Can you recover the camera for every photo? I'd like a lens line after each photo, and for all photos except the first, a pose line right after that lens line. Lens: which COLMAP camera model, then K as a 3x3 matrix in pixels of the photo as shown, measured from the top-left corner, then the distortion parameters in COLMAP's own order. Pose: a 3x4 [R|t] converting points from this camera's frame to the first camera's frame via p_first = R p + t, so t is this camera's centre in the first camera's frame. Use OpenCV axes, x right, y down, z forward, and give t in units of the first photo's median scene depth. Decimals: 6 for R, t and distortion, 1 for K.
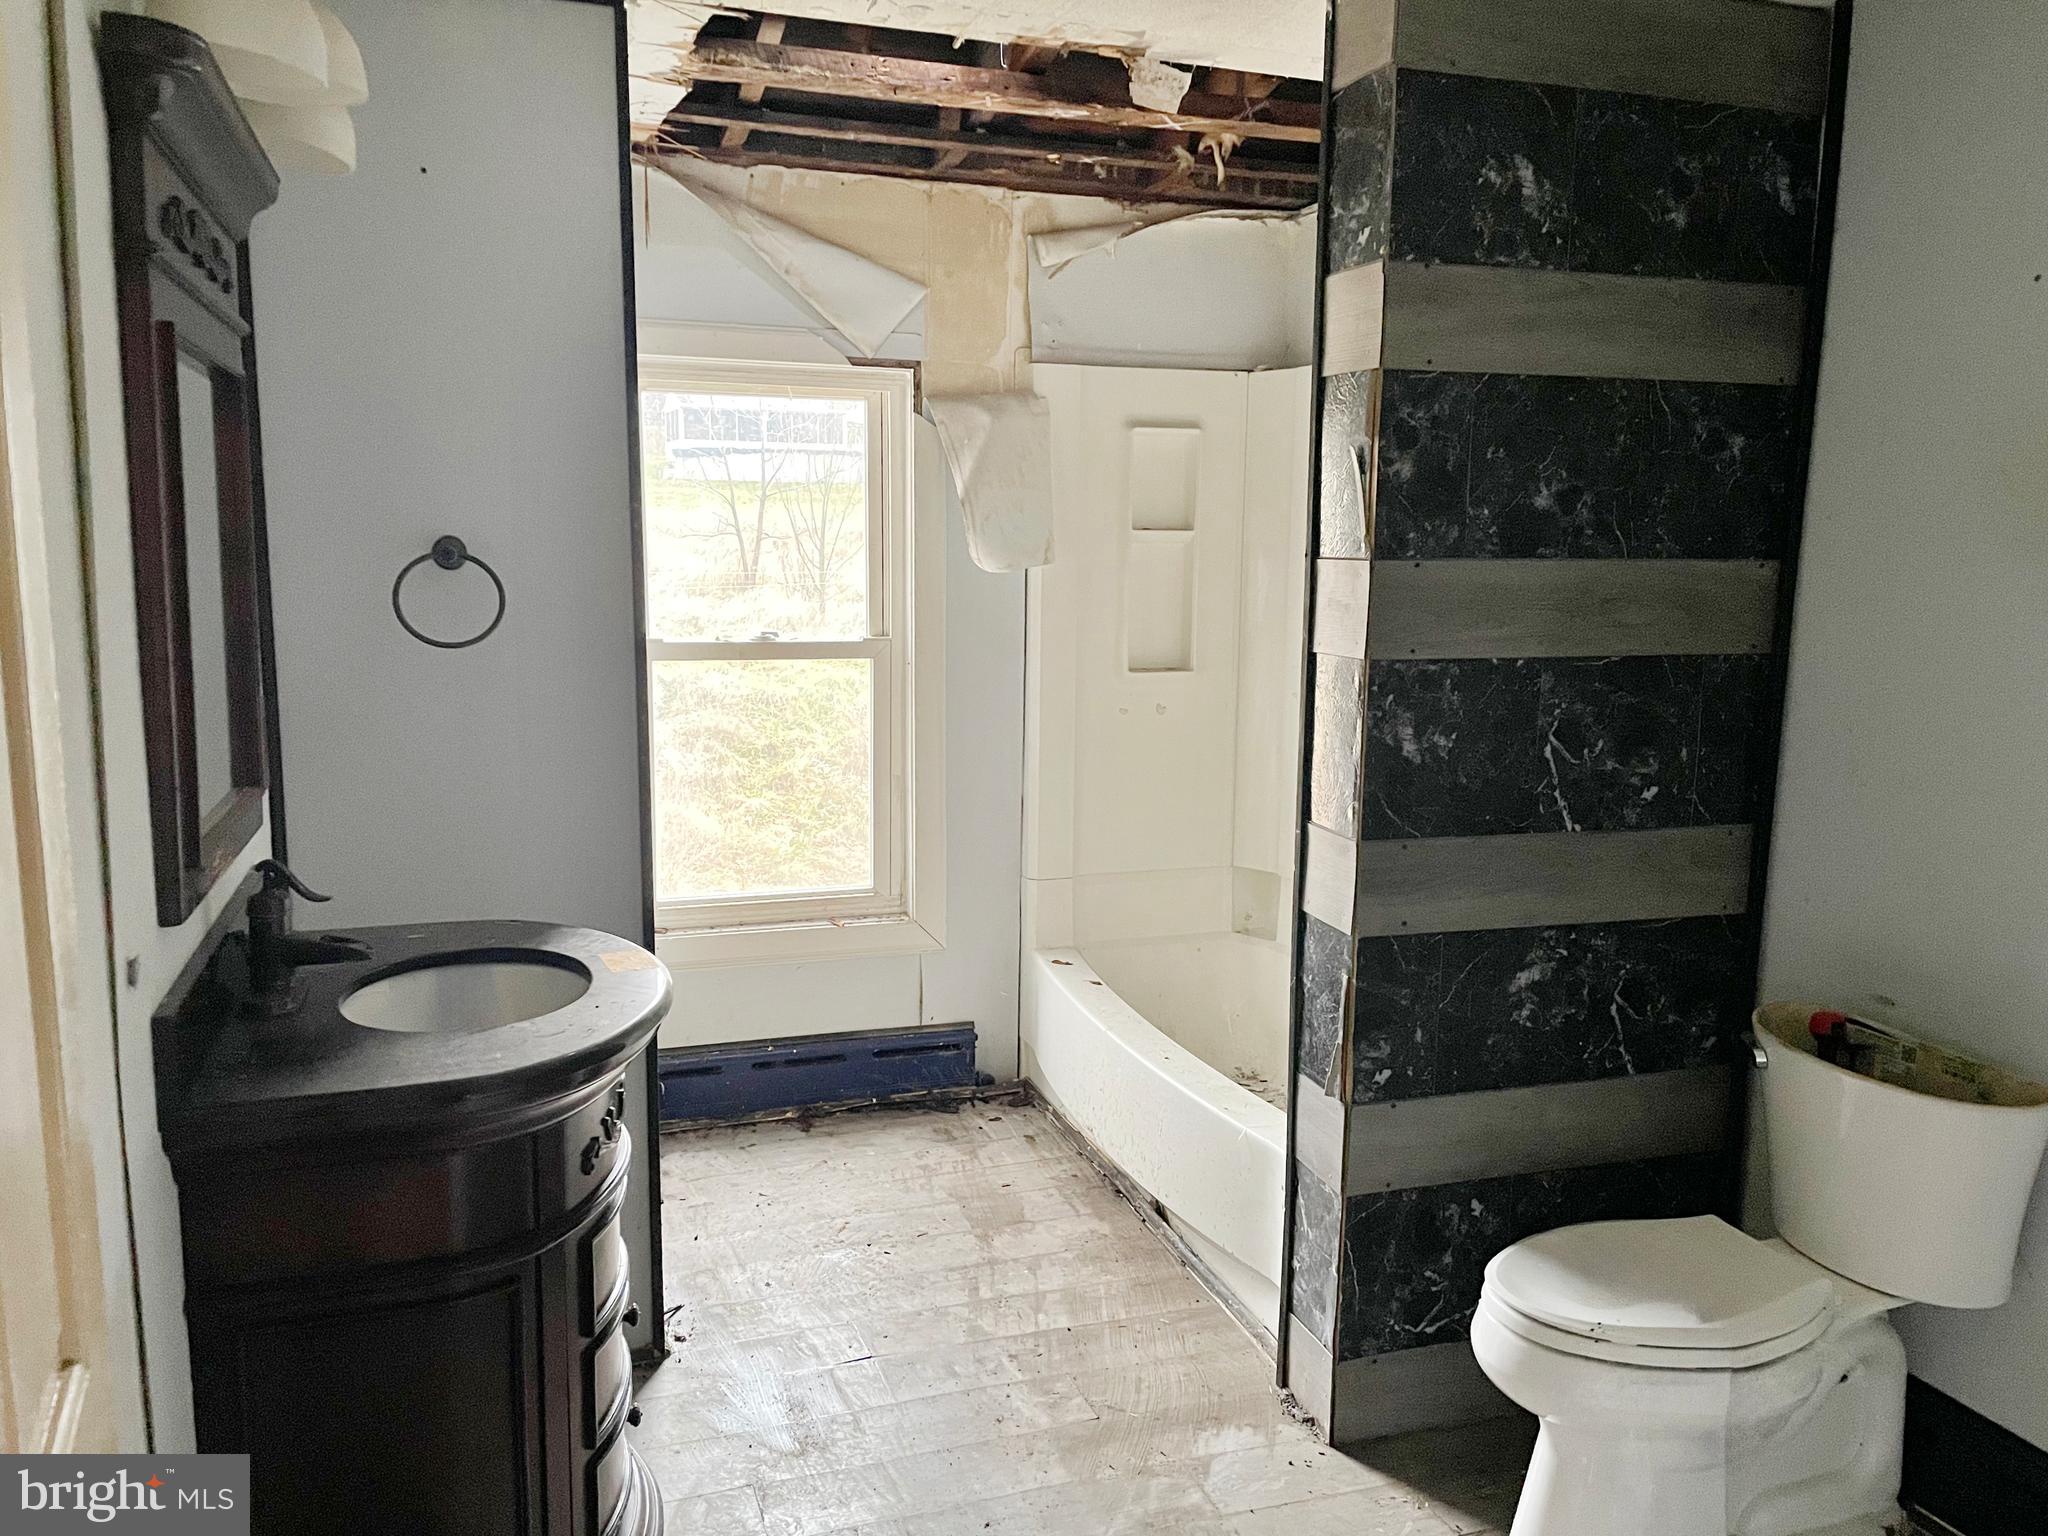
lens RADIAL K [[1533.6, 0, 1021.2], [0, 1533.6, 766.9], [0, 0, 1]] dist [0.079831, -0.091870]
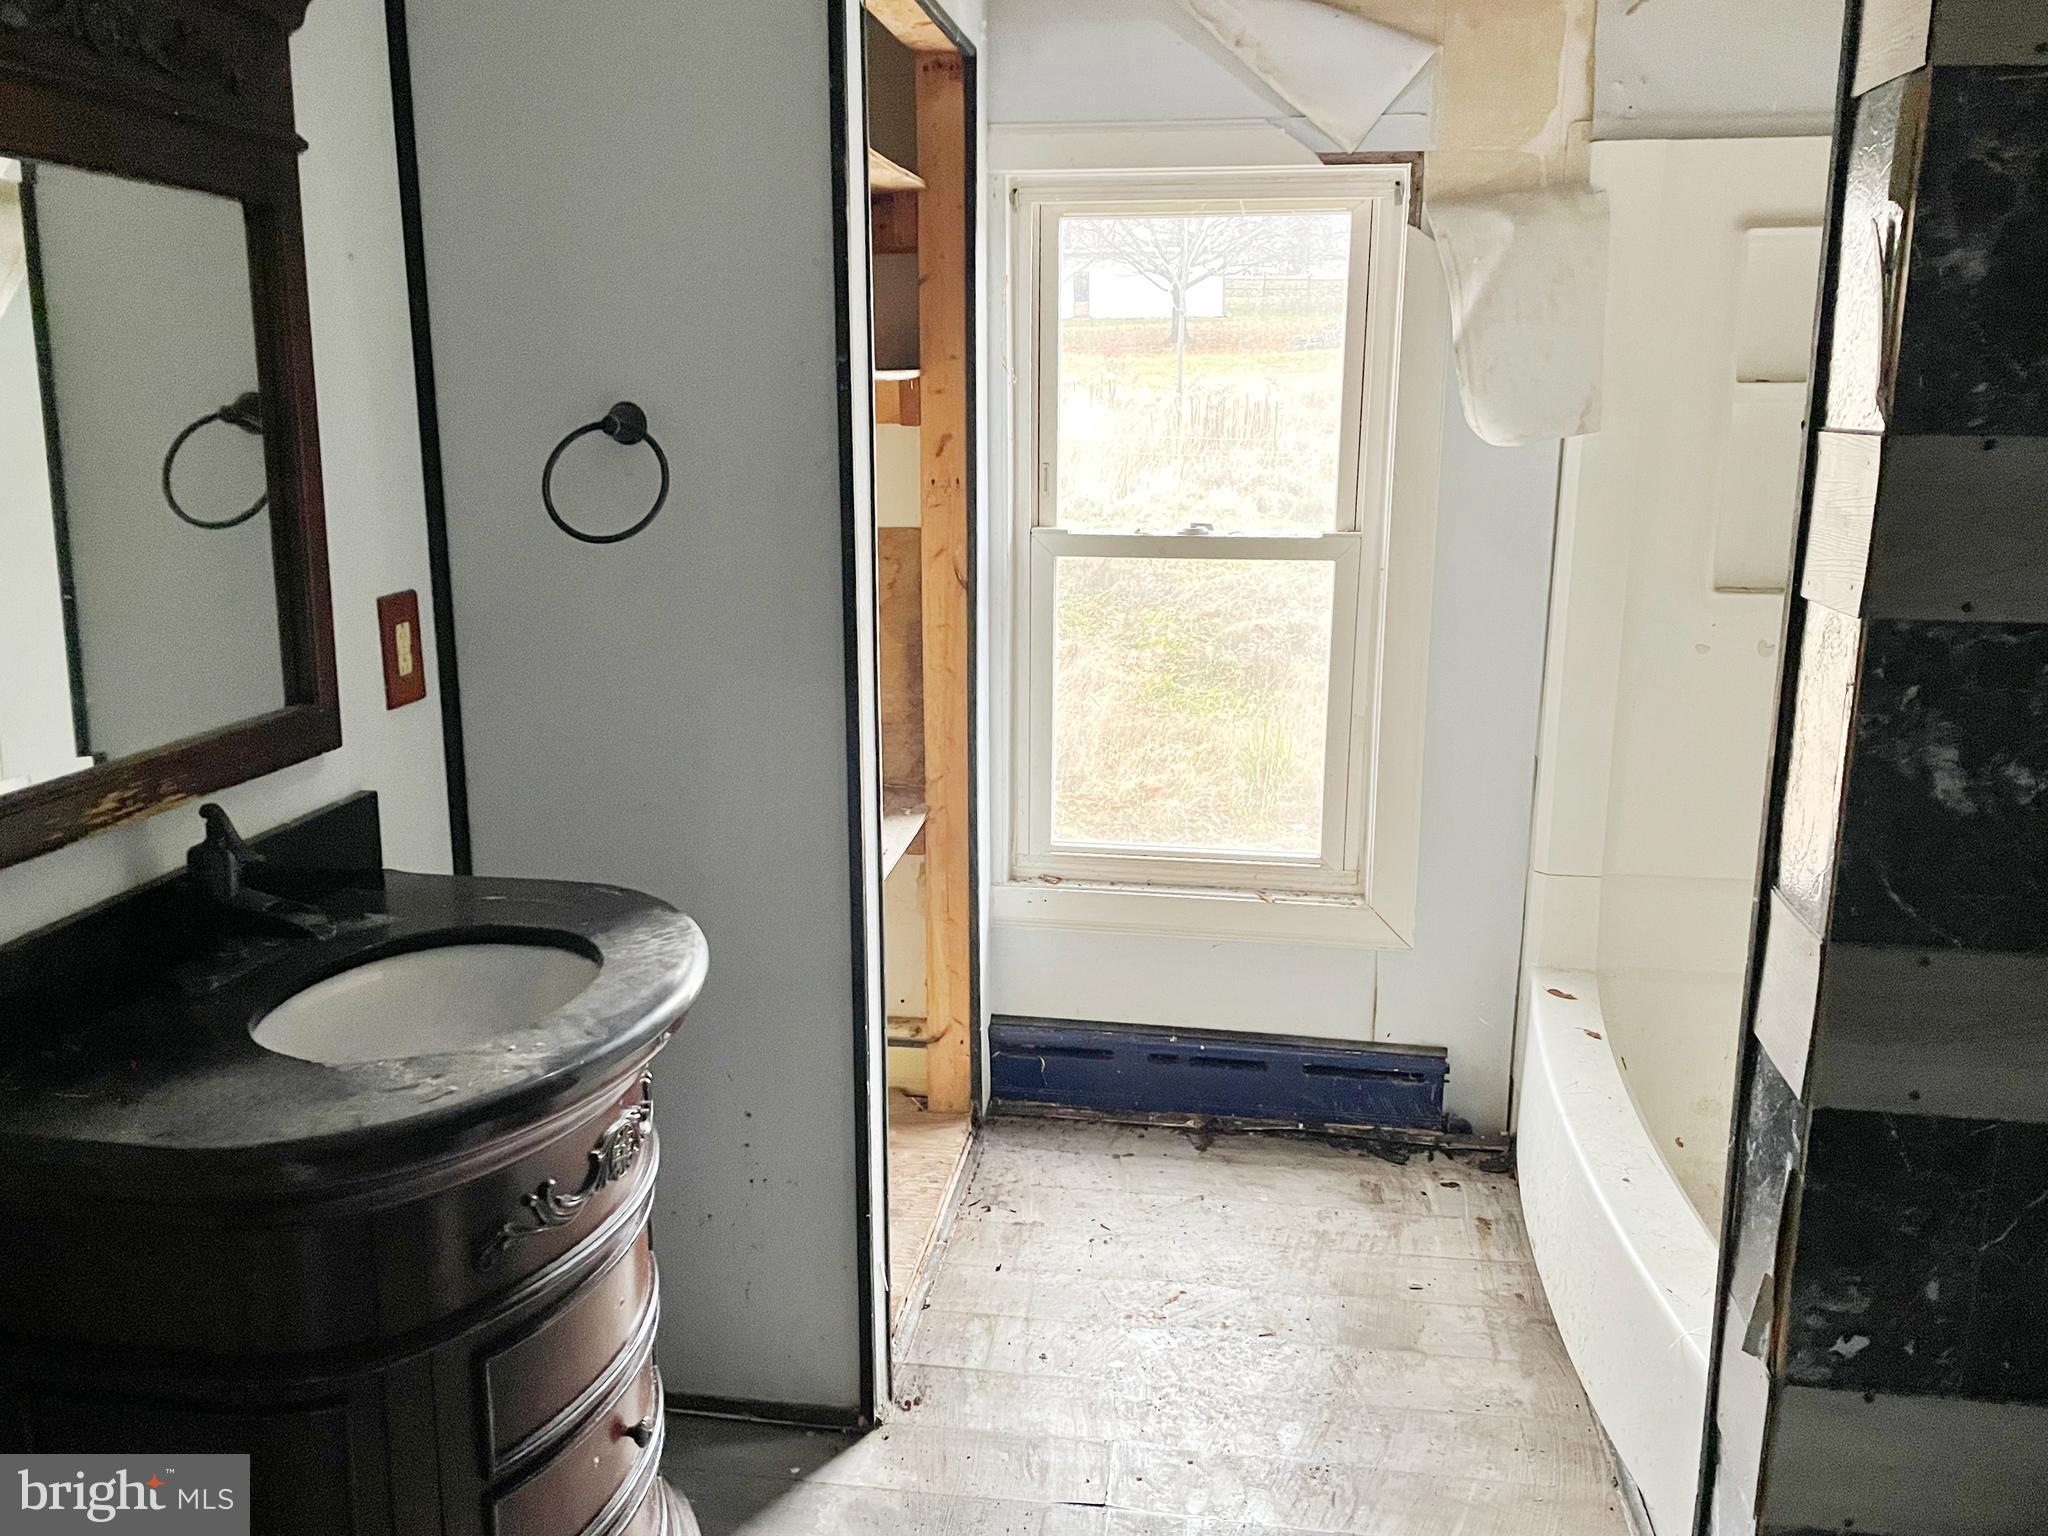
lens RADIAL K [[1629.6, 0, 1012.0], [0, 1629.6, 759.8], [0, 0, 1]] dist [0.066607, -0.075362]
pose [[0.888525, 0.093044, -0.449294, 0.138099], [-0.061991, 0.994588, 0.083375, -0.030954], [0.454621, -0.046229, 0.889485, 0.209486]]
